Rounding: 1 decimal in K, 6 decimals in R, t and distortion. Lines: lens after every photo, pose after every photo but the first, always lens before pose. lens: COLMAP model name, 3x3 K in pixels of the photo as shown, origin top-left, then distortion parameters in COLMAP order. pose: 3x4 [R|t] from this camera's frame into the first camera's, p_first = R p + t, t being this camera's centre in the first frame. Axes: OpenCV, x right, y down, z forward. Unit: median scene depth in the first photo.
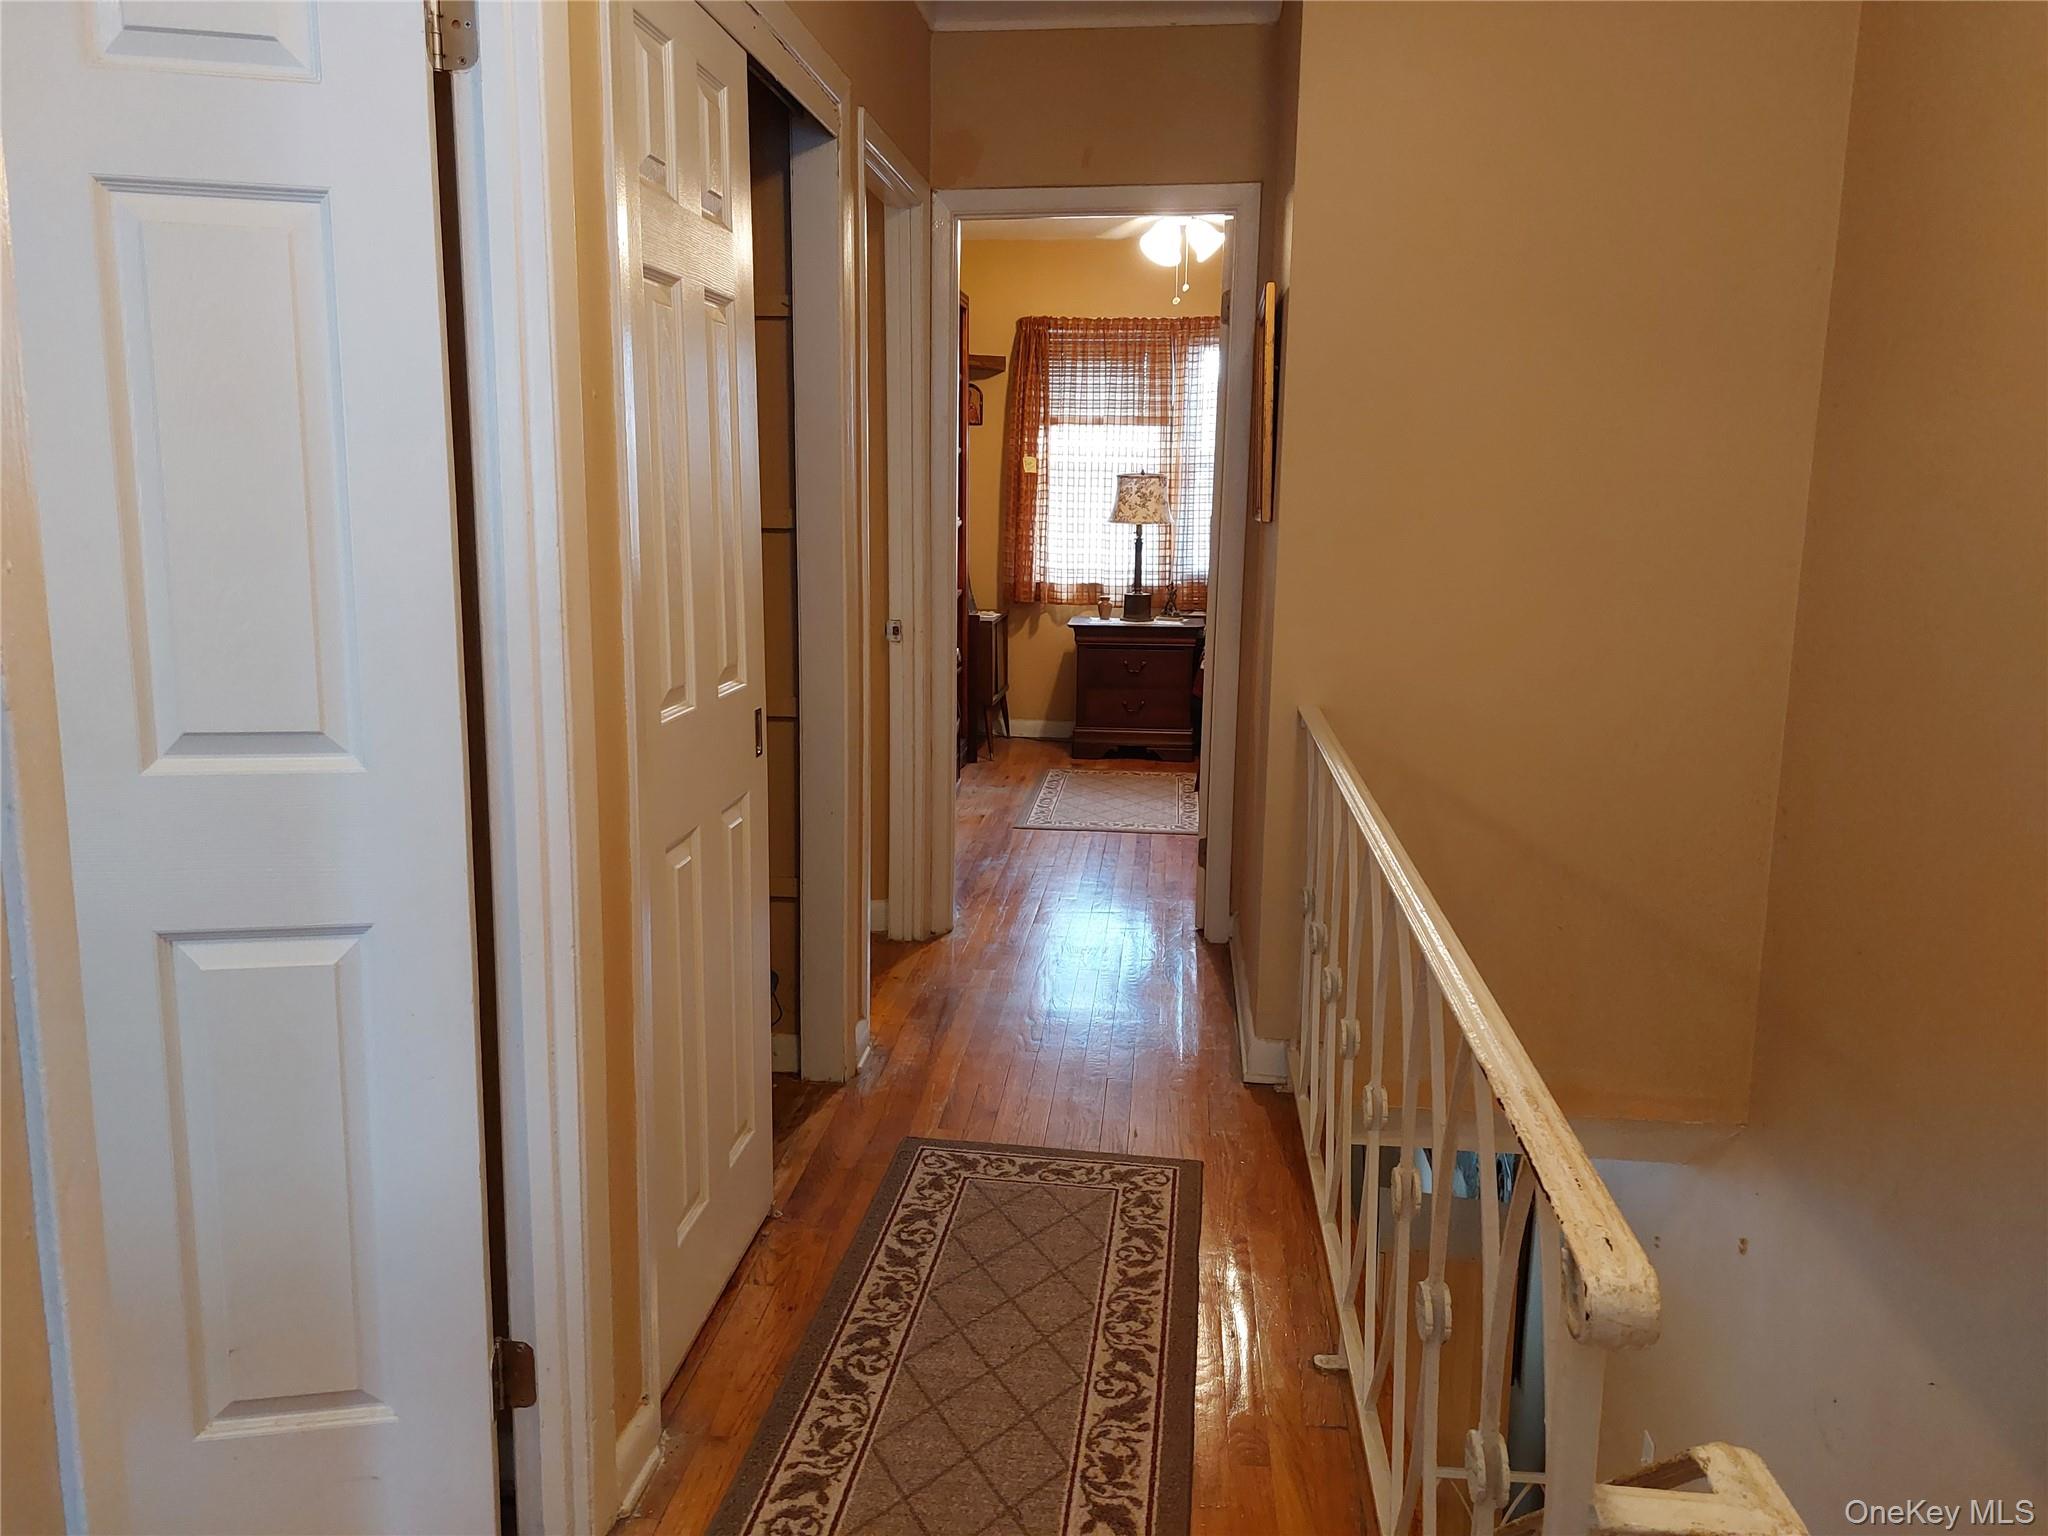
lens RADIAL K [[1510.1, 0, 1024.3], [0, 1510.1, 773.7], [0, 0, 1]] dist [0.087918, -0.054743]
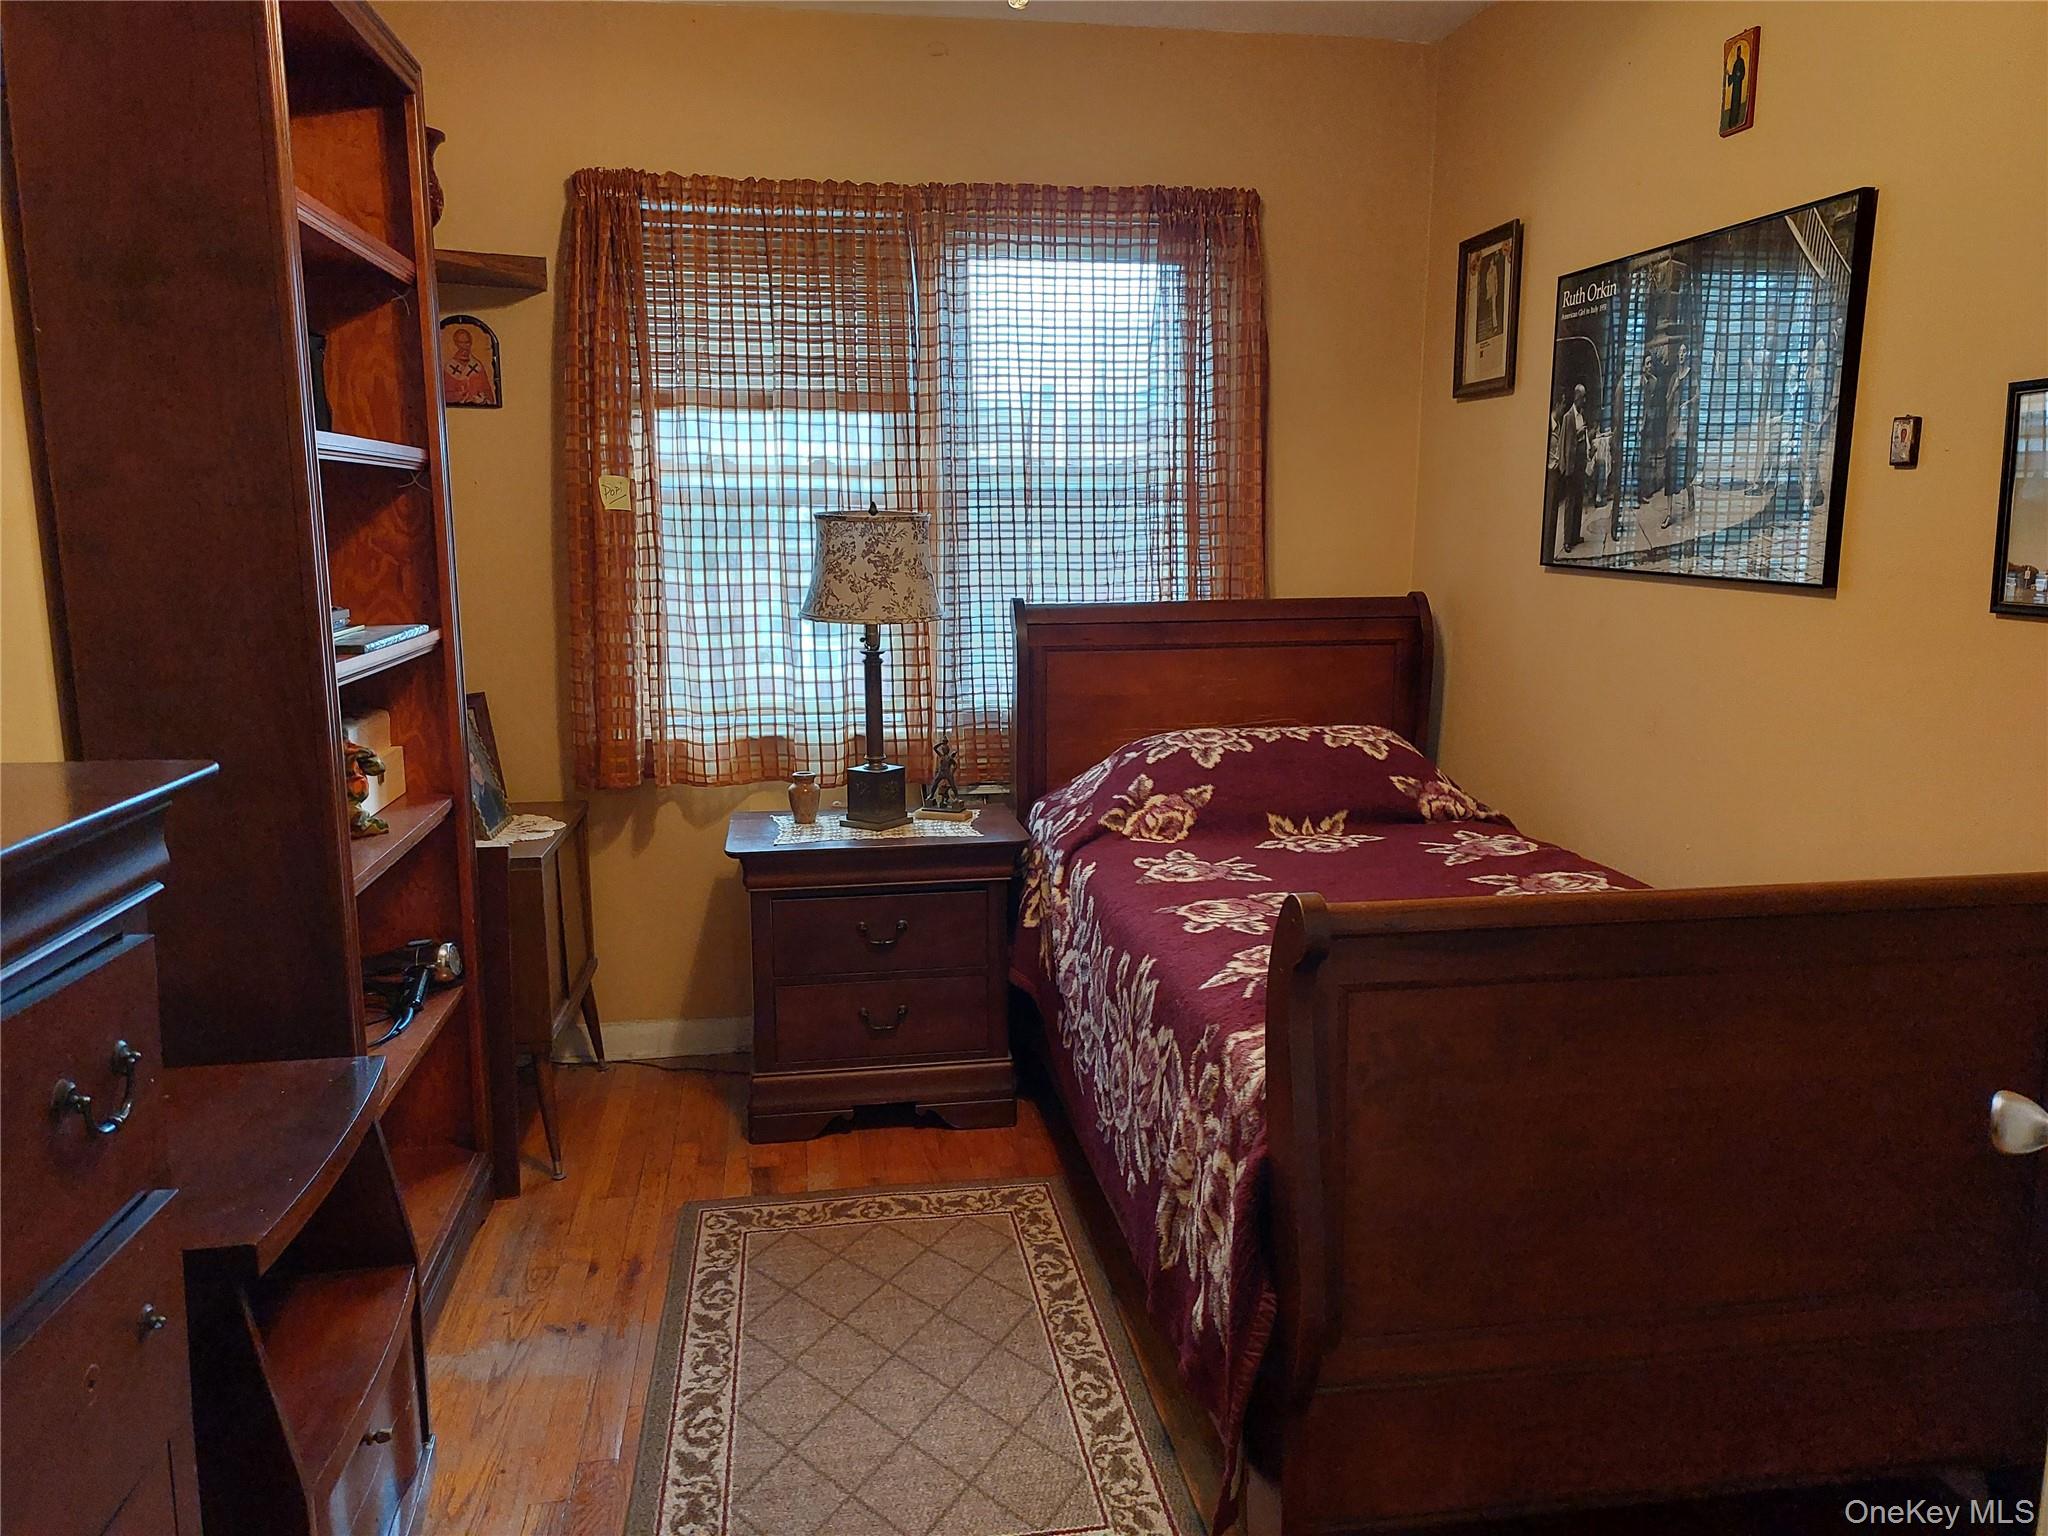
lens RADIAL K [[1510.1, 0, 1038.9], [0, 1510.1, 760.8], [0, 0, 1]] dist [0.087918, -0.054743]
pose [[0.962197, -0.056573, 0.266414, -0.000597], [0.061071, 0.998096, -0.008625, -0.110776], [-0.265419, 0.024569, 0.963820, 0.521575]]
